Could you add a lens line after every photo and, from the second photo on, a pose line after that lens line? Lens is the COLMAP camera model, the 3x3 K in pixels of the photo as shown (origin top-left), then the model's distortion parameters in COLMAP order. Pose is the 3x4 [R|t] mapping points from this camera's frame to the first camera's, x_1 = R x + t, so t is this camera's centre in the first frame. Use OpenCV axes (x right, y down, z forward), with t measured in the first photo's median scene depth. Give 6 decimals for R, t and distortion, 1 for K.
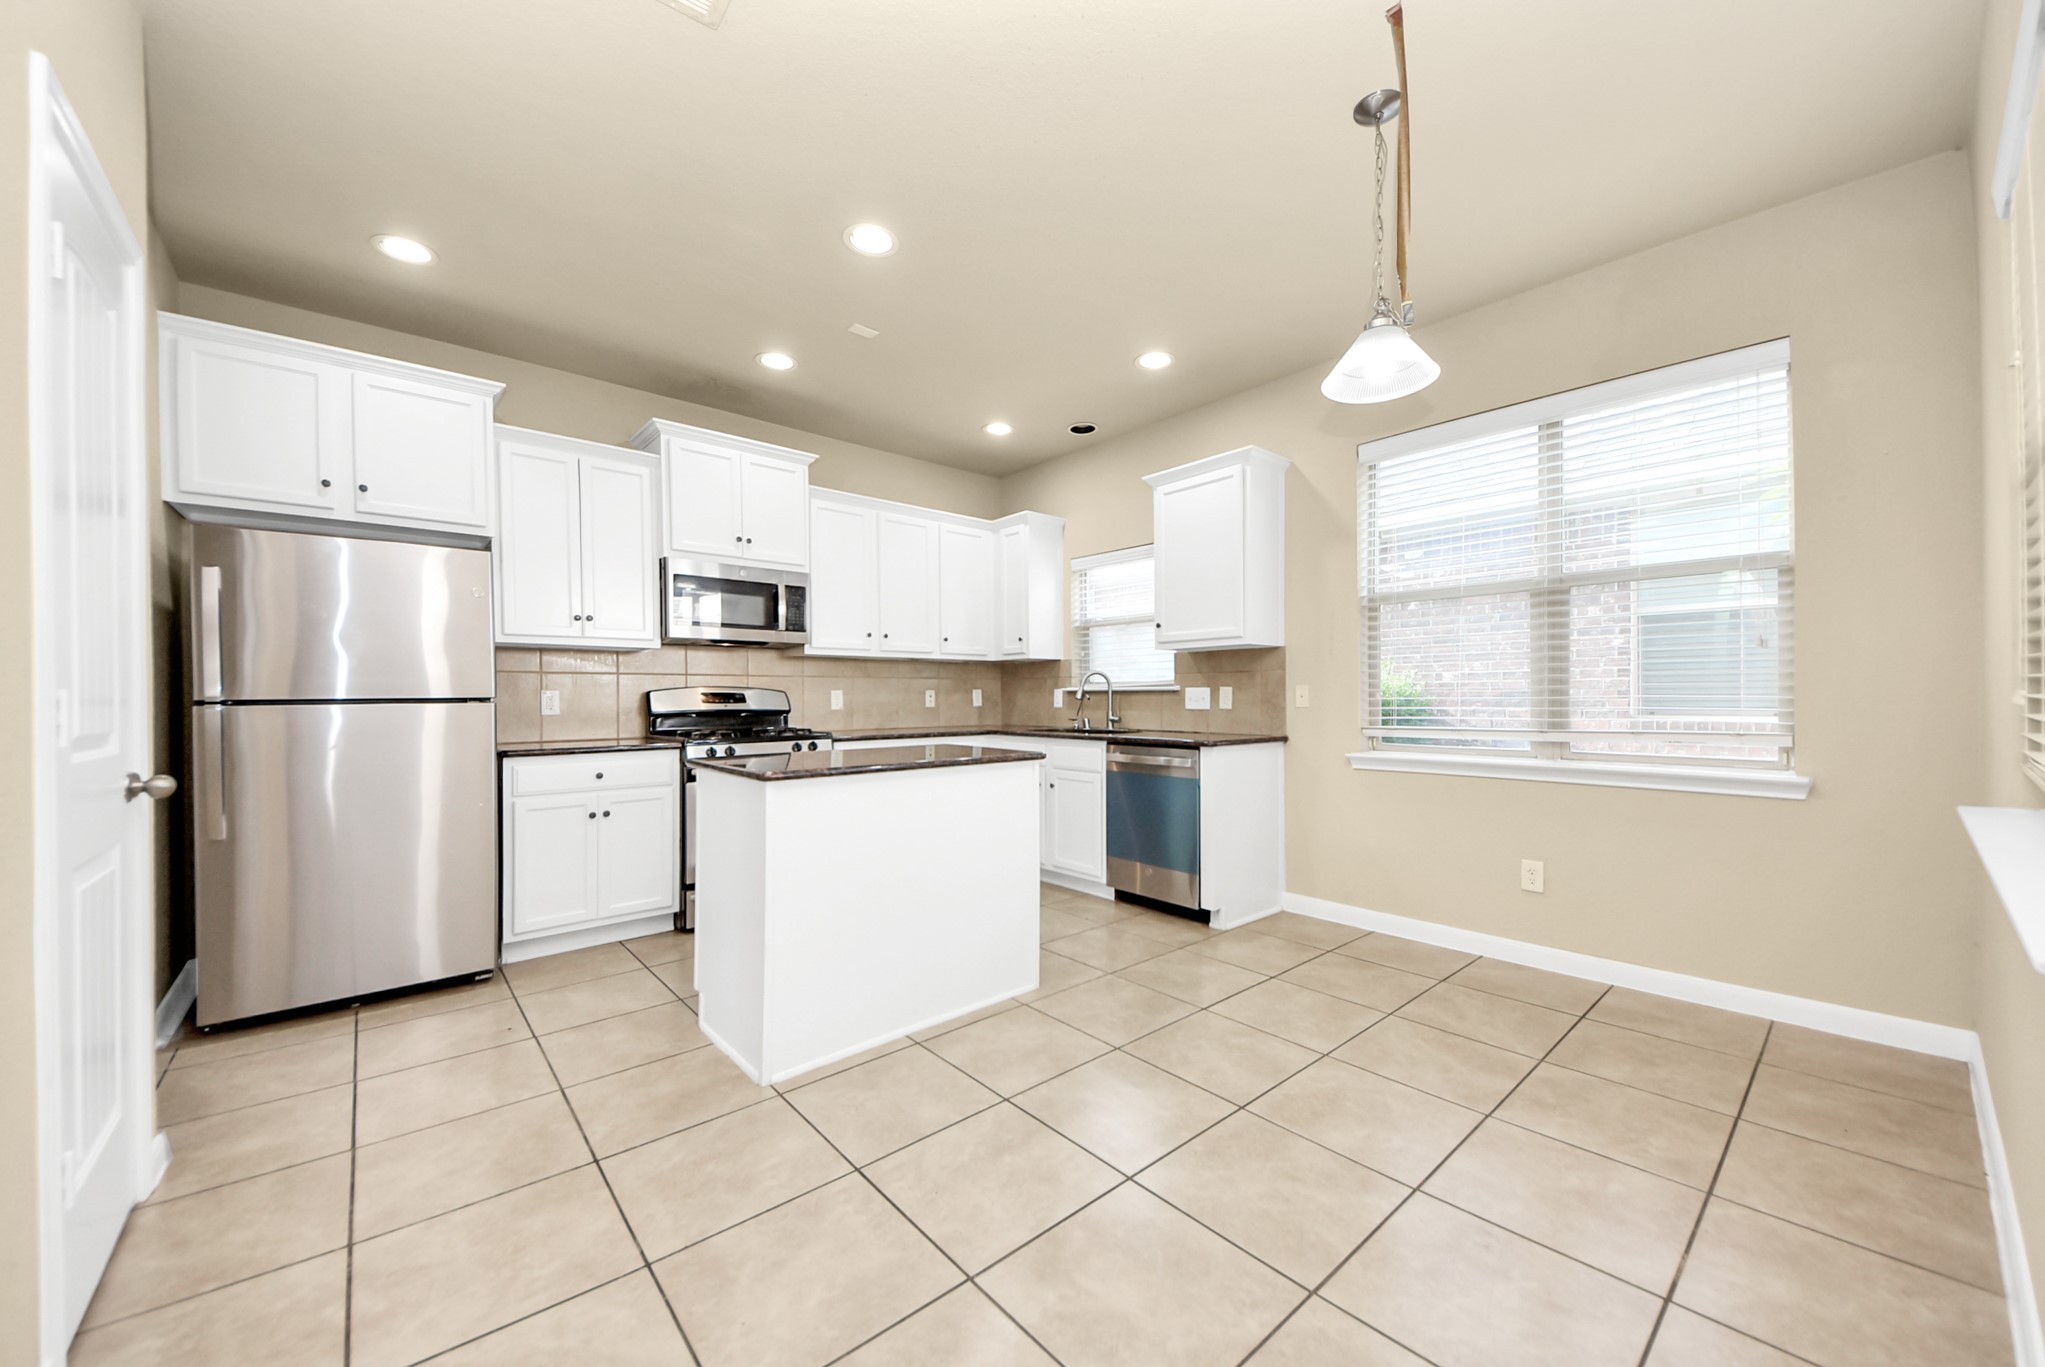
lens RADIAL K [[735.1, 0, 1021.0], [0, 735.1, 734.4], [0, 0, 1]] dist [0.011316, -0.006786]
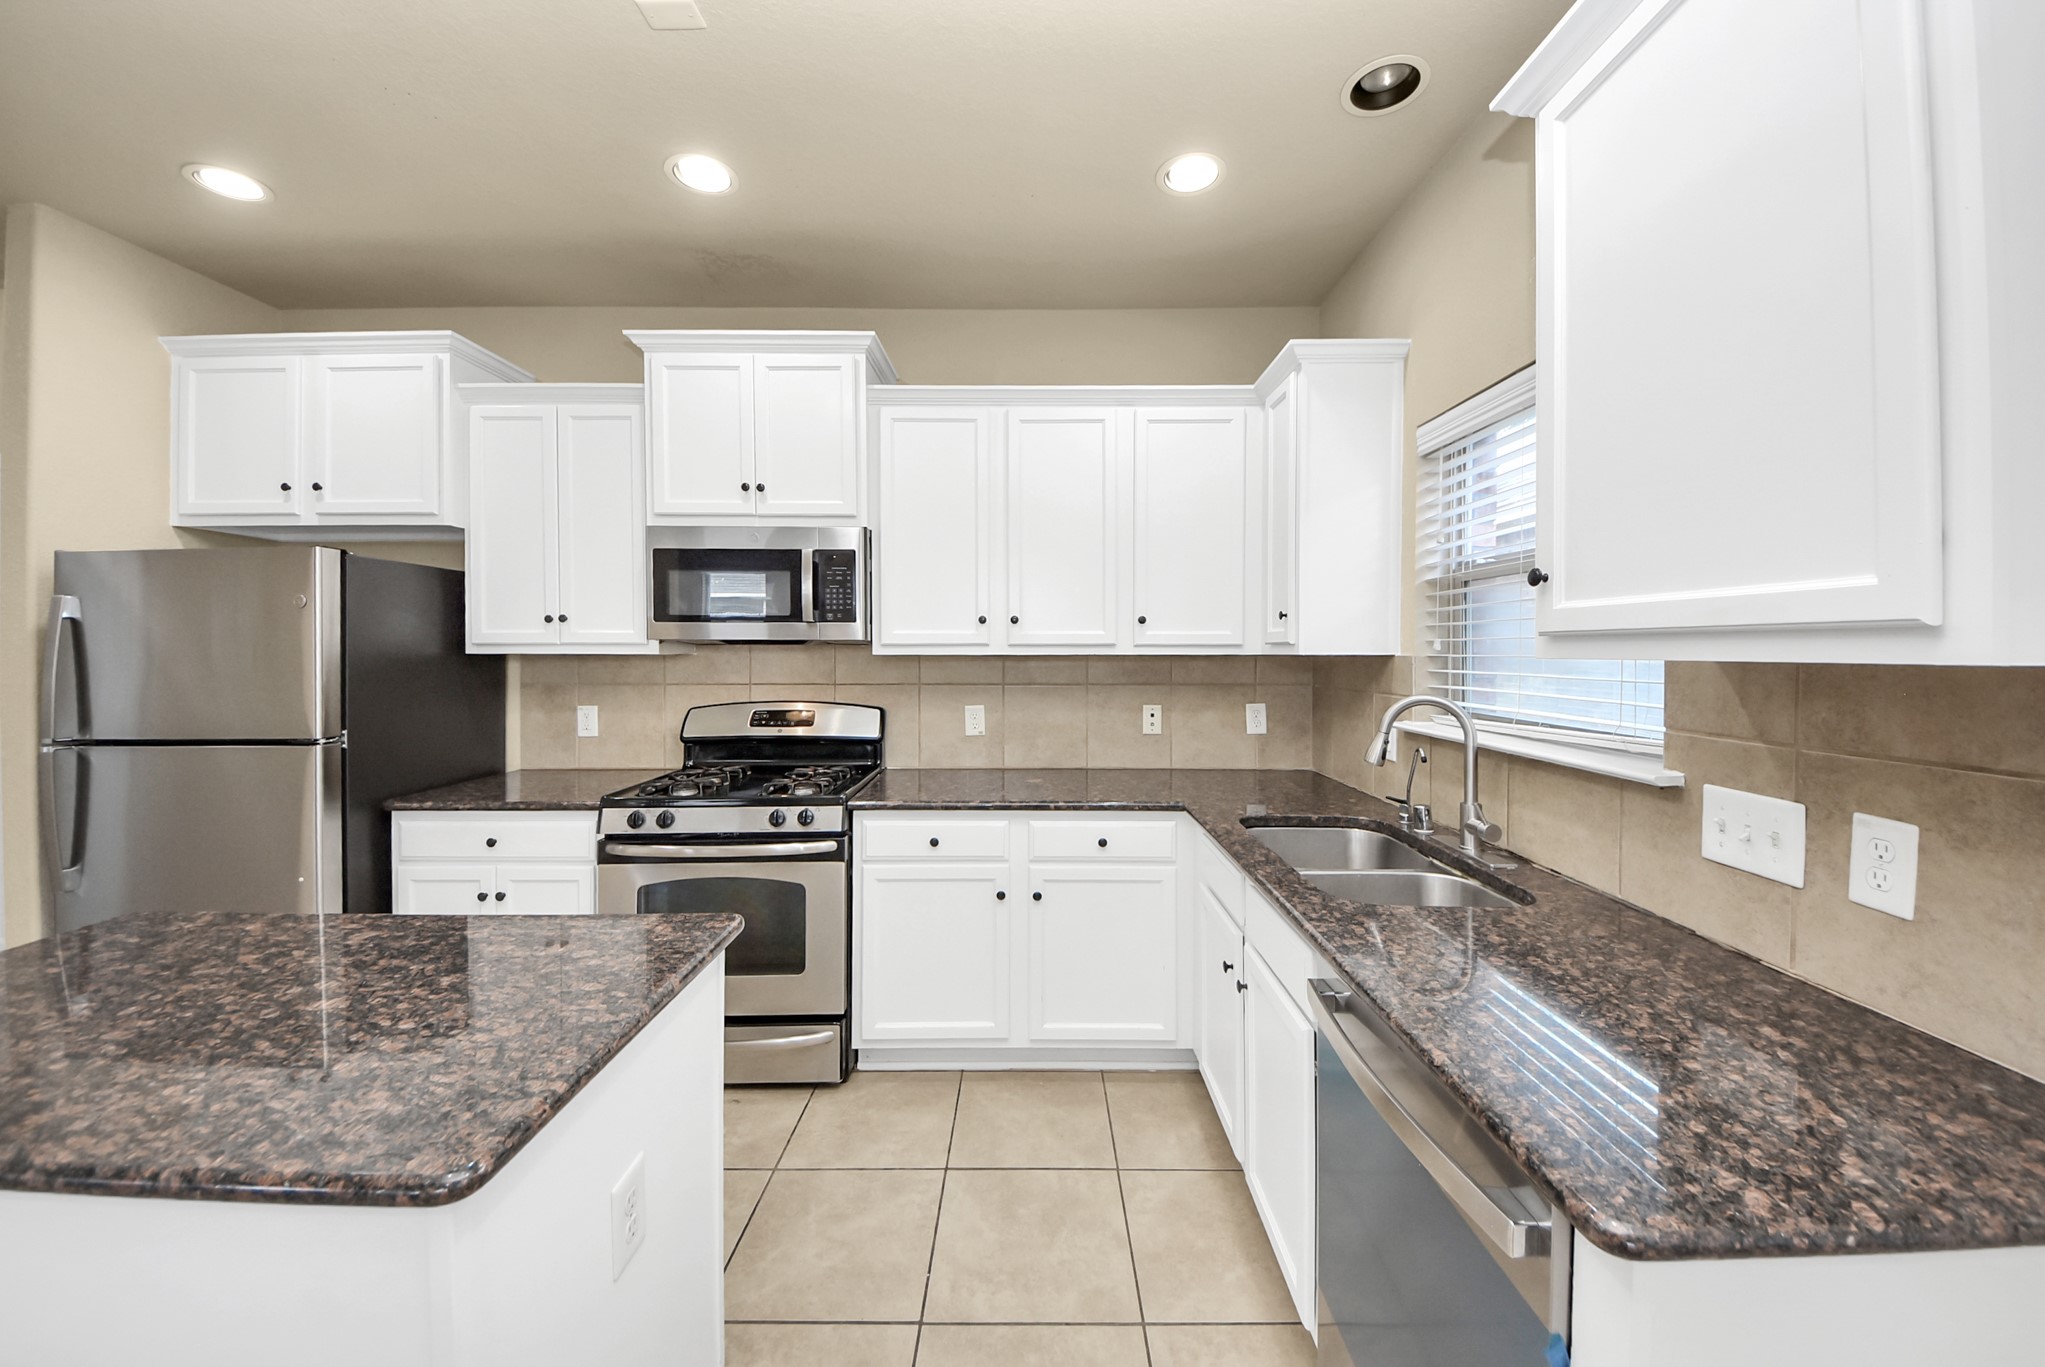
lens RADIAL K [[735.1, 0, 1029.8], [0, 735.1, 661.0], [0, 0, 1]] dist [0.011316, -0.006786]
pose [[0.753769, 0.015695, -0.656952, 0.256326], [-0.041105, 0.998883, -0.023299, -0.111398], [0.655852, 0.044566, 0.753573, 0.725034]]
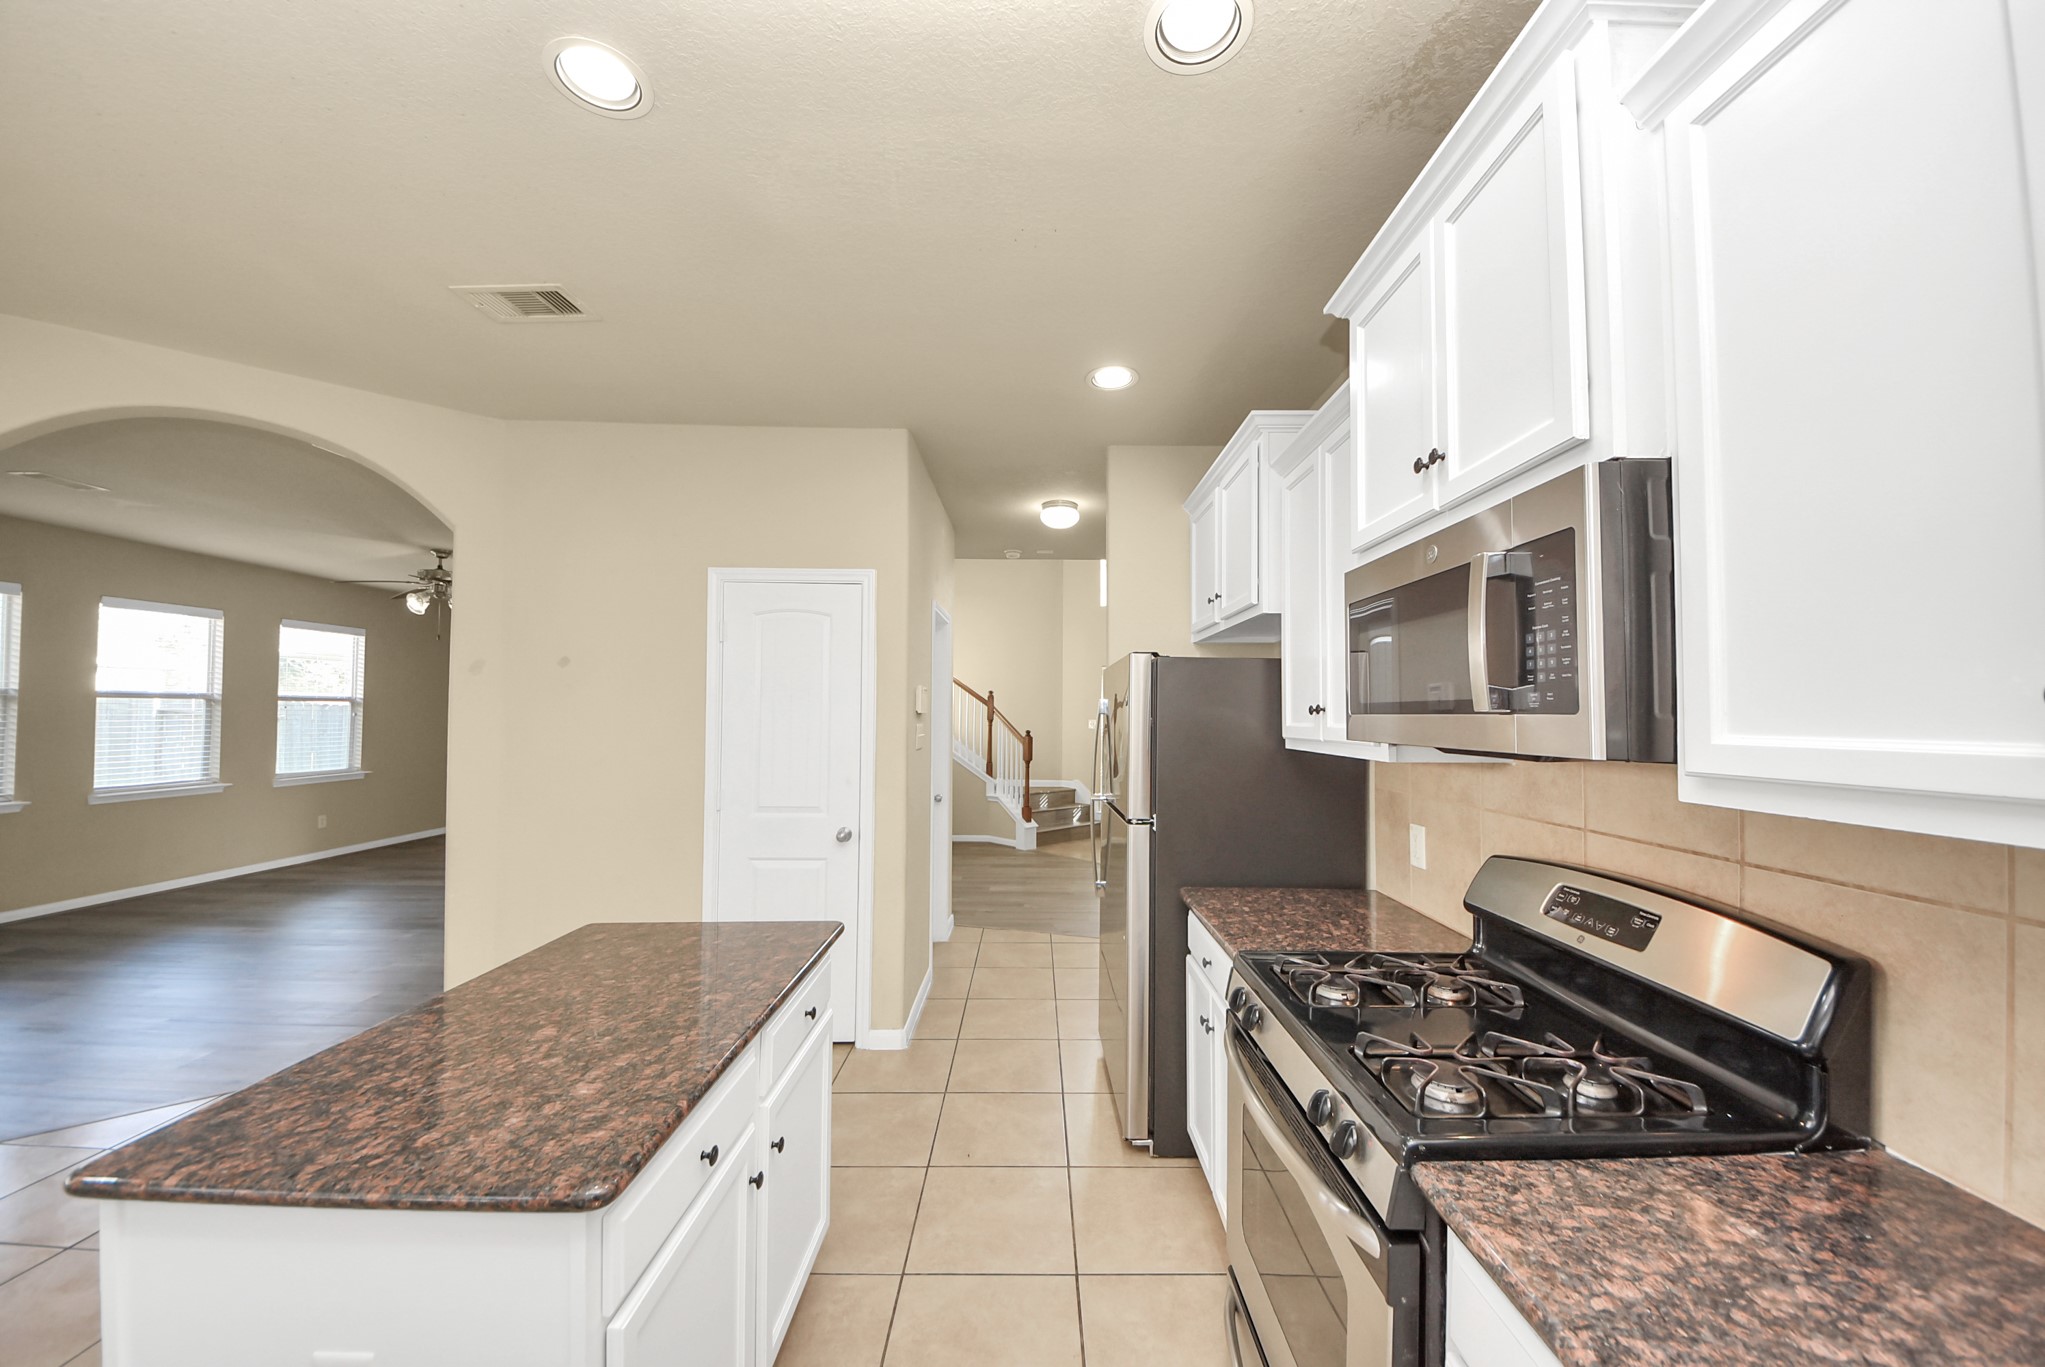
lens RADIAL K [[735.1, 0, 1019.1], [0, 735.1, 691.9], [0, 0, 1]] dist [0.011316, -0.006786]
pose [[-0.653900, -0.019684, -0.756324, 0.007666], [-0.038232, 0.999244, 0.007047, -0.160730], [0.755614, 0.033524, -0.654159, 1.177683]]
